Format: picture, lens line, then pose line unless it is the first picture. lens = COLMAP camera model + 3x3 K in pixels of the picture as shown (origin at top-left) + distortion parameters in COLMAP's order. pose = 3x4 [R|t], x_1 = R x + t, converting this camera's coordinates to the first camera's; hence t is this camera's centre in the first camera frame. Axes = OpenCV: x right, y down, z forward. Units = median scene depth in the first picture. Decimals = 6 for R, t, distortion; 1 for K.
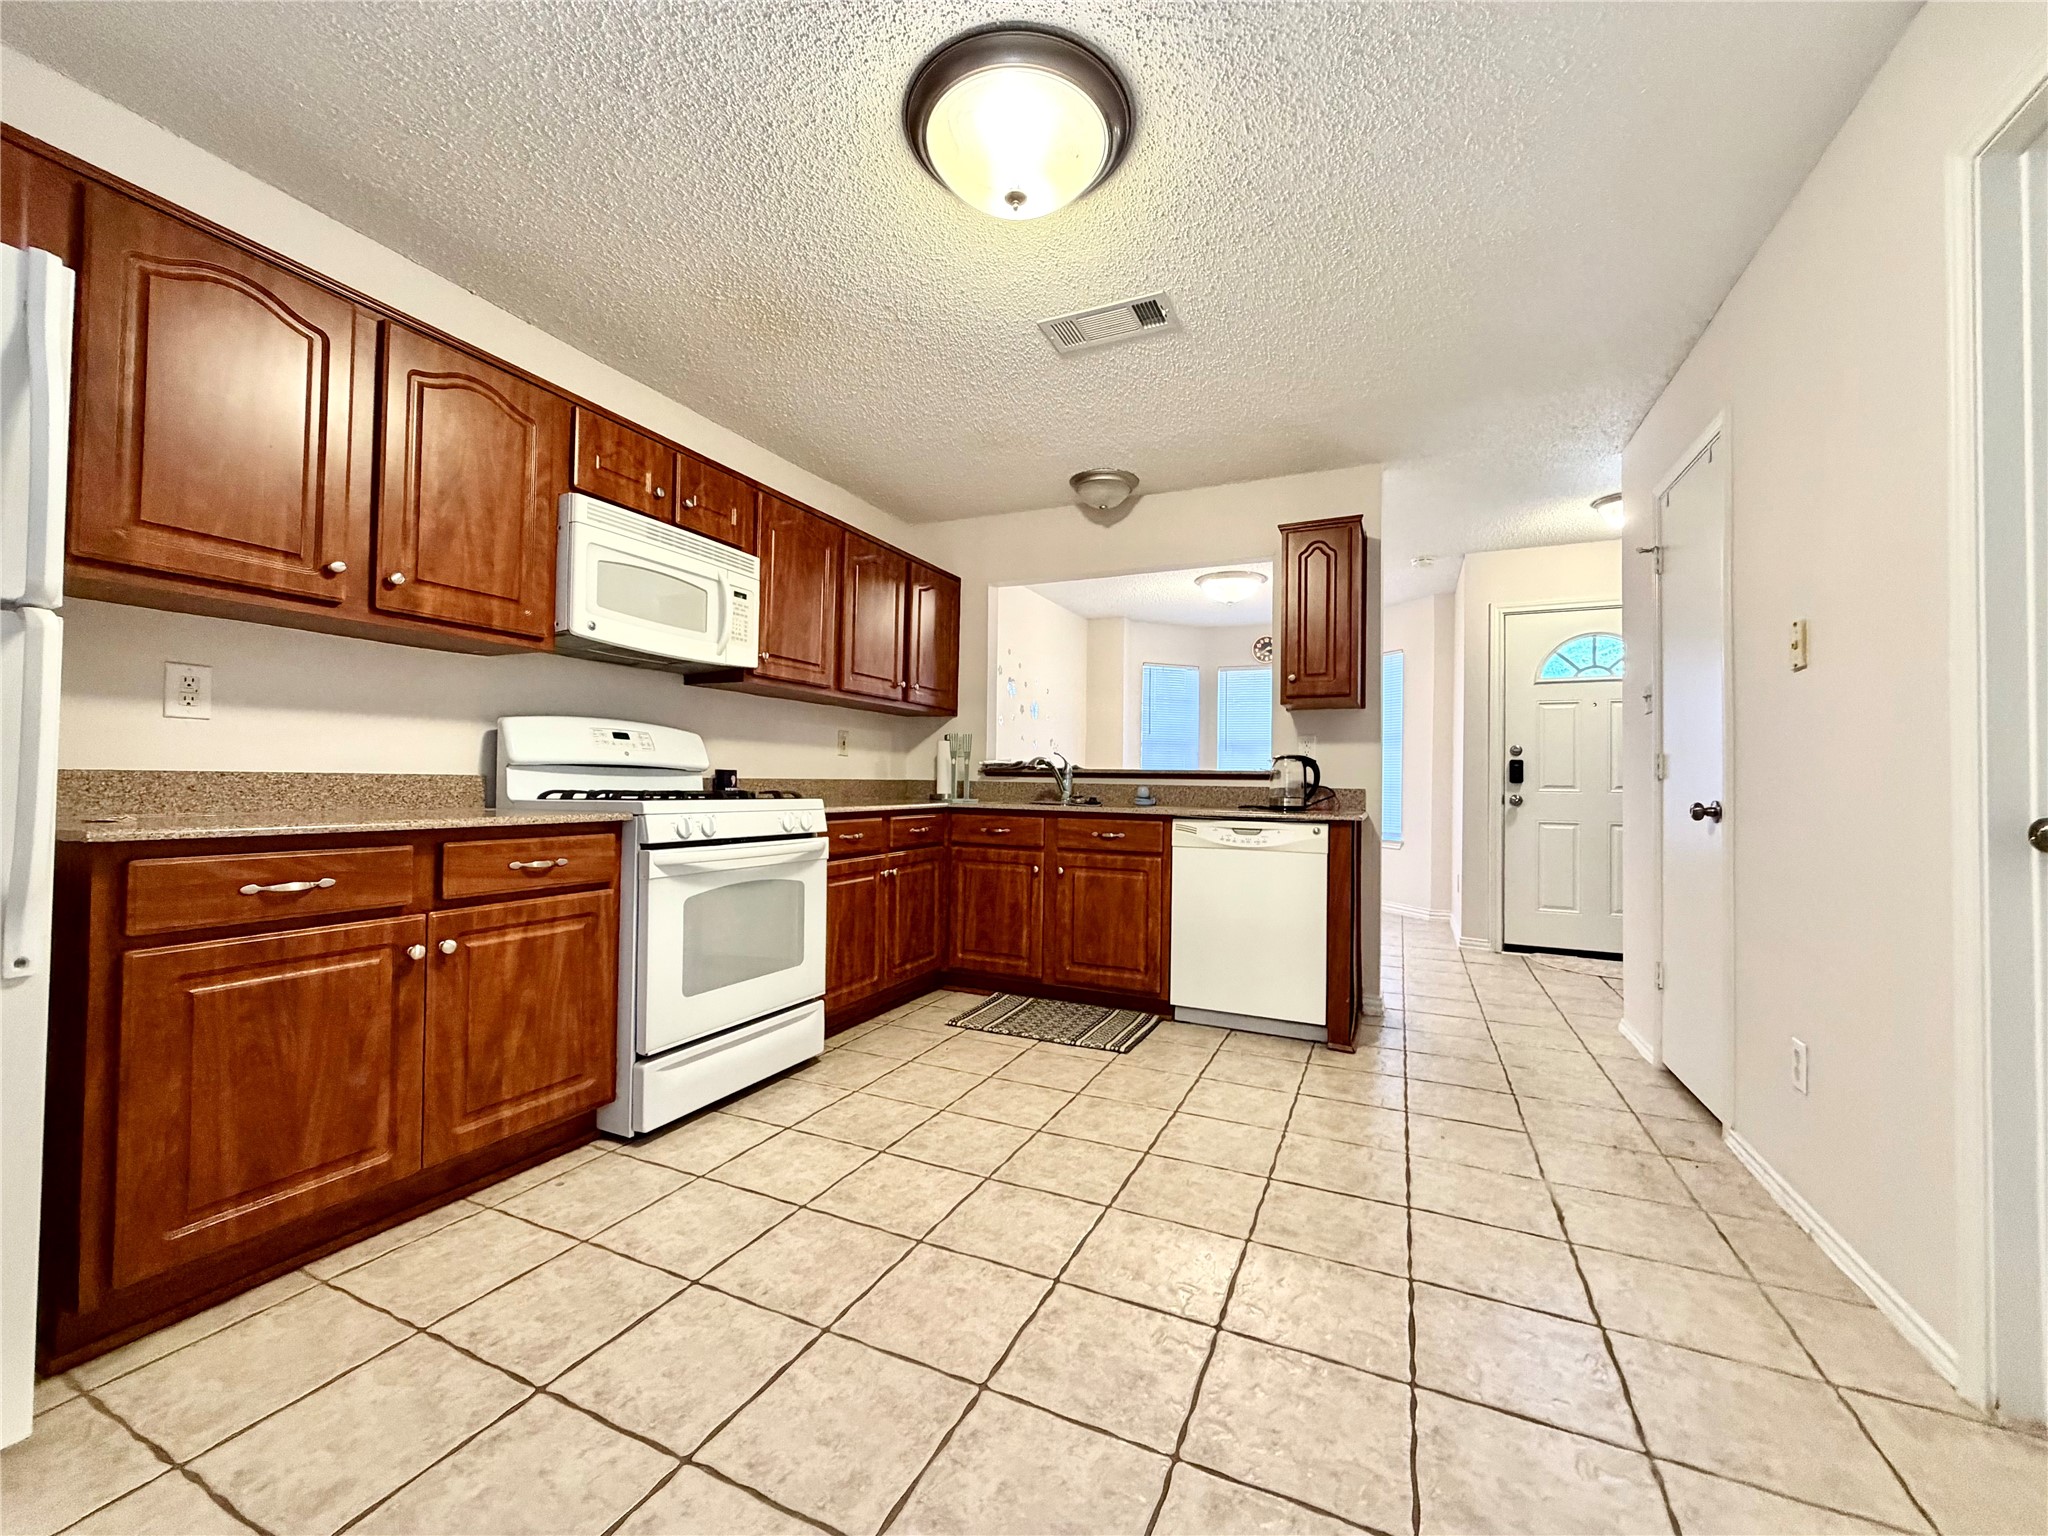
lens RADIAL K [[813.5, 0, 1017.0], [0, 813.5, 766.4], [0, 0, 1]] dist [0.002072, -0.000124]
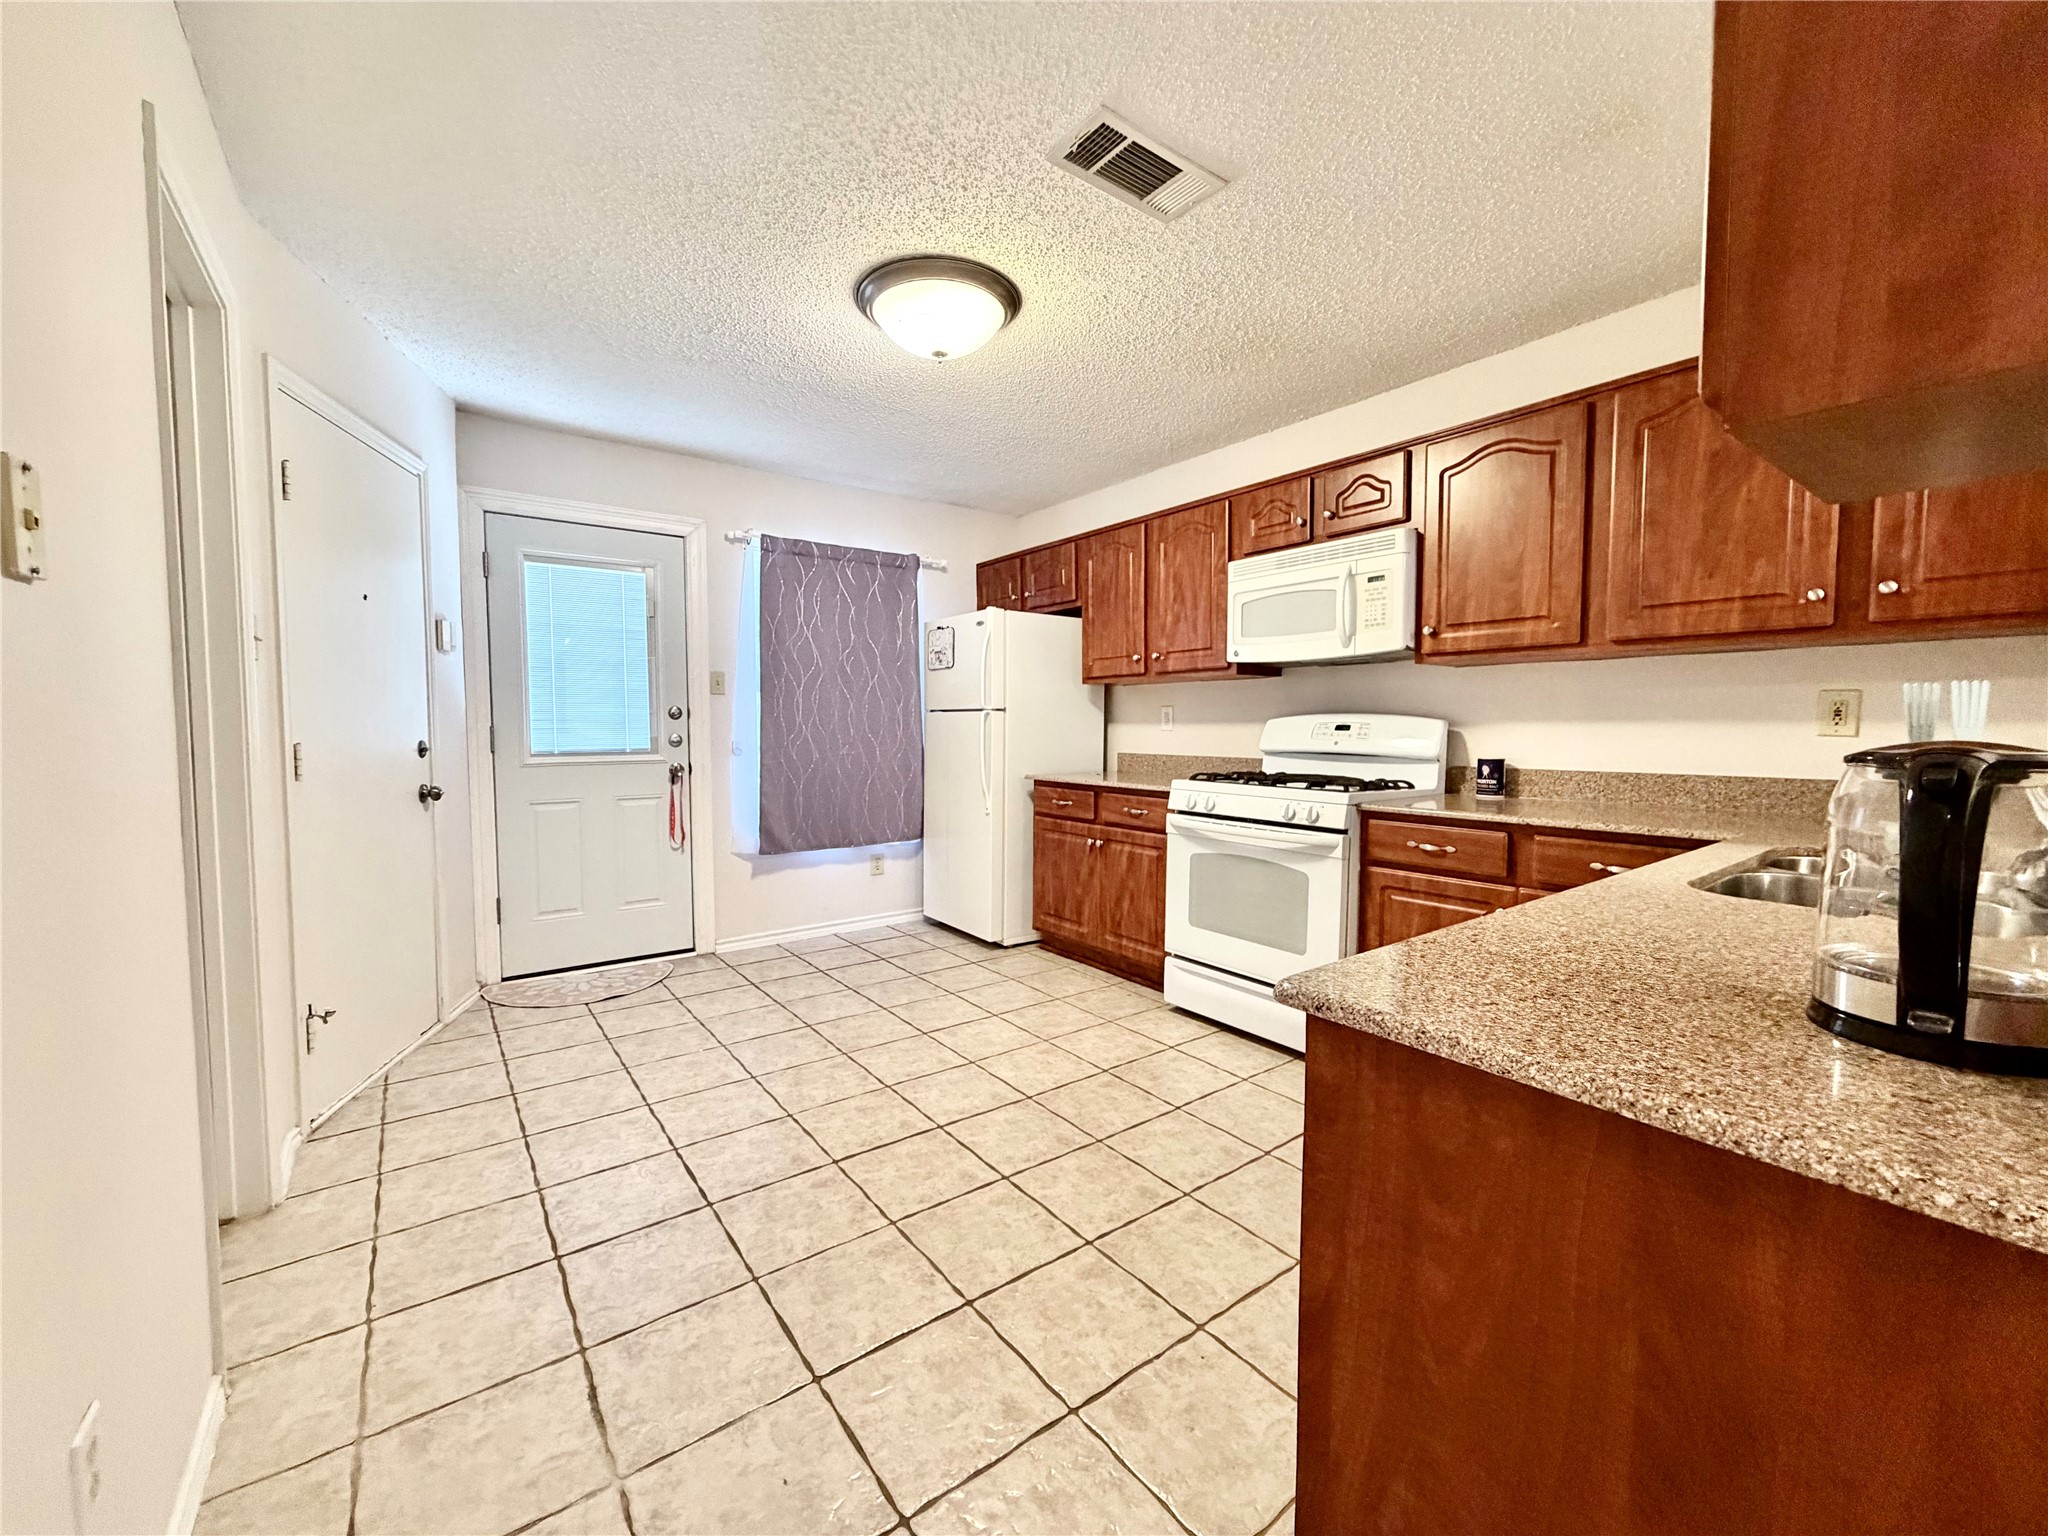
lens RADIAL K [[813.5, 0, 1017.0], [0, 813.5, 771.0], [0, 0, 1]] dist [0.002072, -0.000124]
pose [[-0.474252, 0.033708, -0.879744, 1.069153], [0.008309, 0.999394, 0.033813, -0.027142], [0.880350, 0.008726, -0.474245, 1.612612]]
